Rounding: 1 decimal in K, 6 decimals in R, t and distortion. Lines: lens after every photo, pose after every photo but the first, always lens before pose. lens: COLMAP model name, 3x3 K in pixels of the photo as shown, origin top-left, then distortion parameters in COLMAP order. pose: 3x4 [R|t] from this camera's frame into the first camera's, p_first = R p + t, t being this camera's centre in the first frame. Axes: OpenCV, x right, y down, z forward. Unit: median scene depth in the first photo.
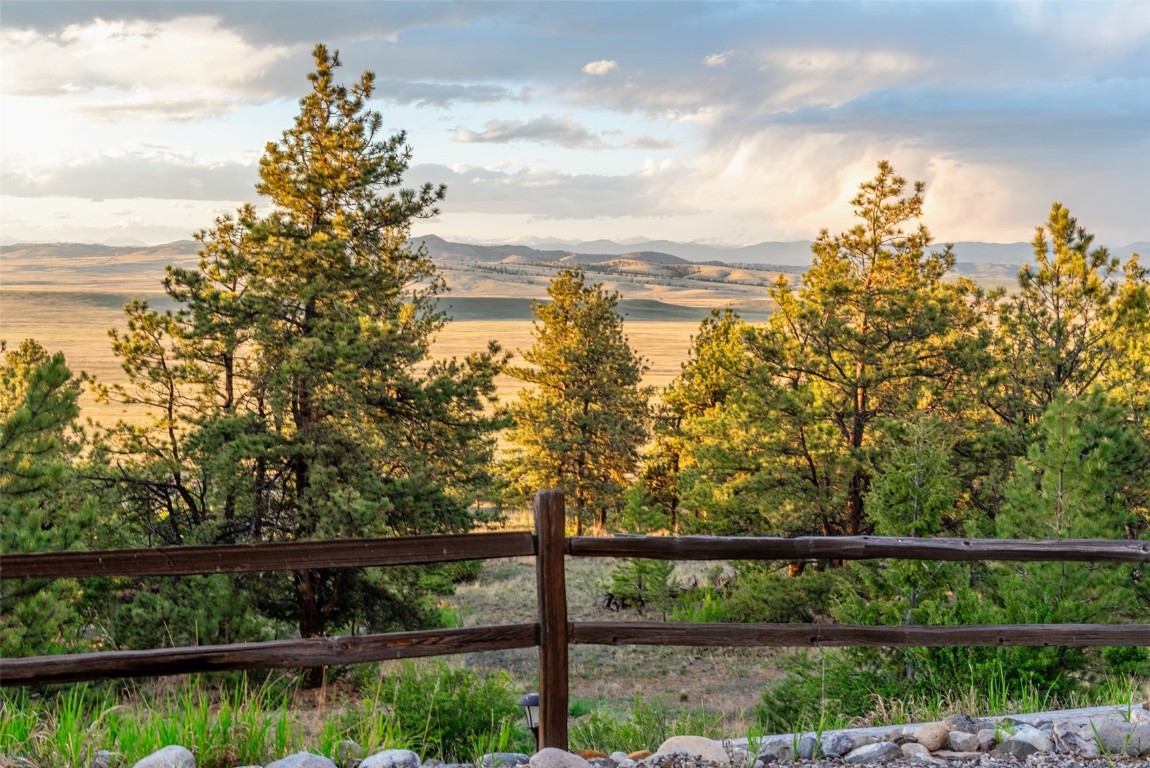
lens RADIAL K [[1486.2, 0, 580.5], [0, 1486.2, 383.7], [0, 0, 1]] dist [0.109600, 0.000000]
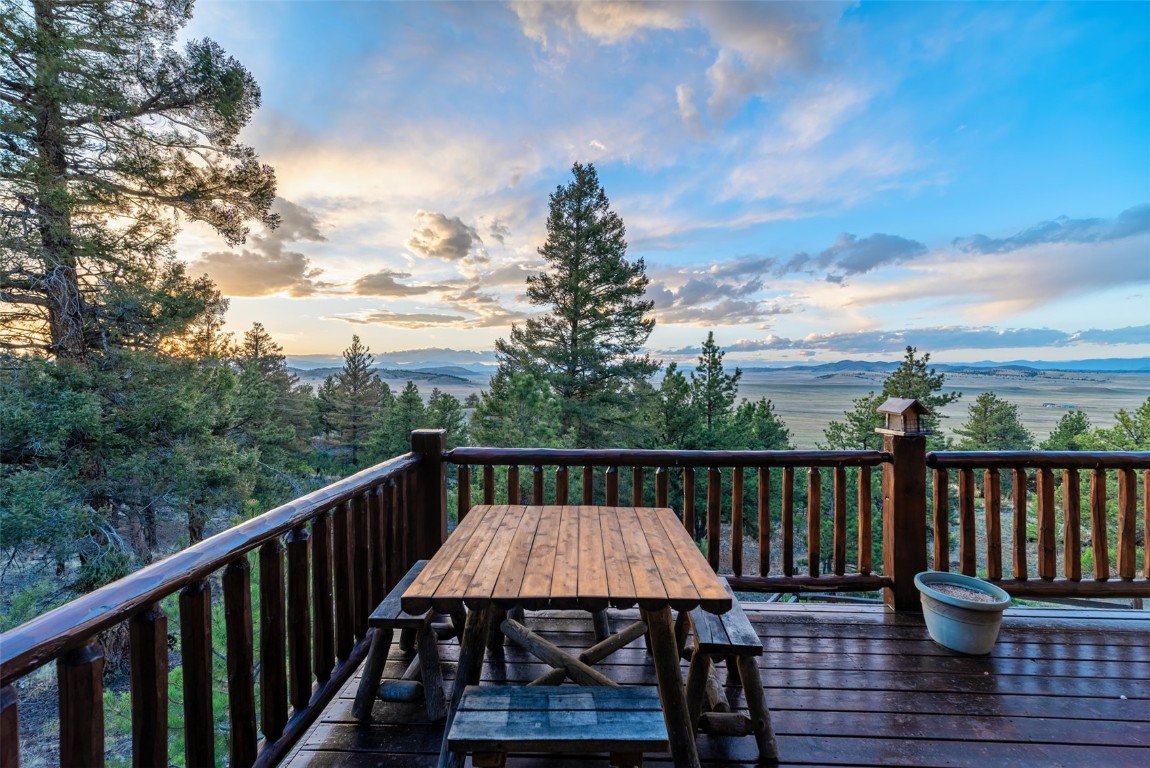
lens RADIAL K [[496.6, 0, 573.1], [0, 496.6, 384.7], [0, 0, 1]] dist [0.009554, -0.000129]
pose [[0.784163, -0.000472, -0.620555, -0.079434], [-0.030501, 0.998762, -0.039303, -0.085822], [0.619805, 0.049747, 0.783177, -0.226810]]
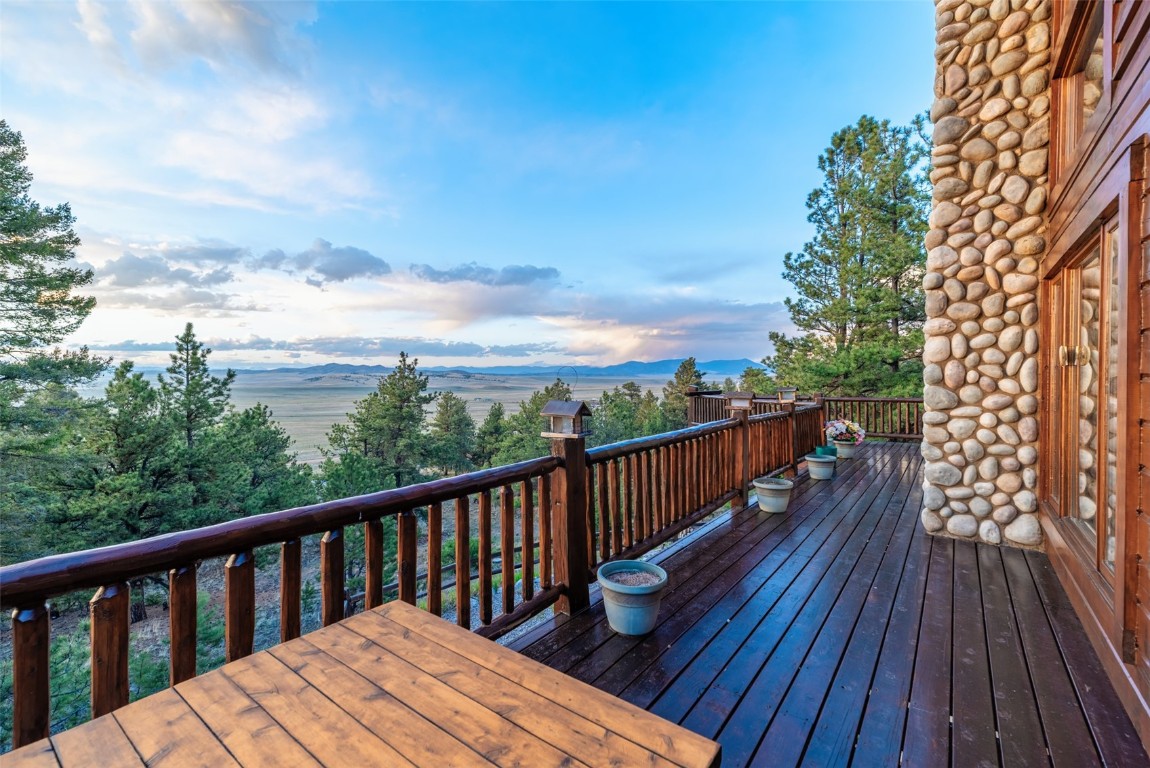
lens RADIAL K [[496.6, 0, 569.1], [0, 496.6, 386.2], [0, 0, 1]] dist [0.009554, -0.000129]
pose [[0.961555, -0.019923, 0.273888, -0.119766], [0.032239, 0.998658, -0.040540, -0.088035], [-0.272713, 0.047811, 0.960907, -0.201365]]
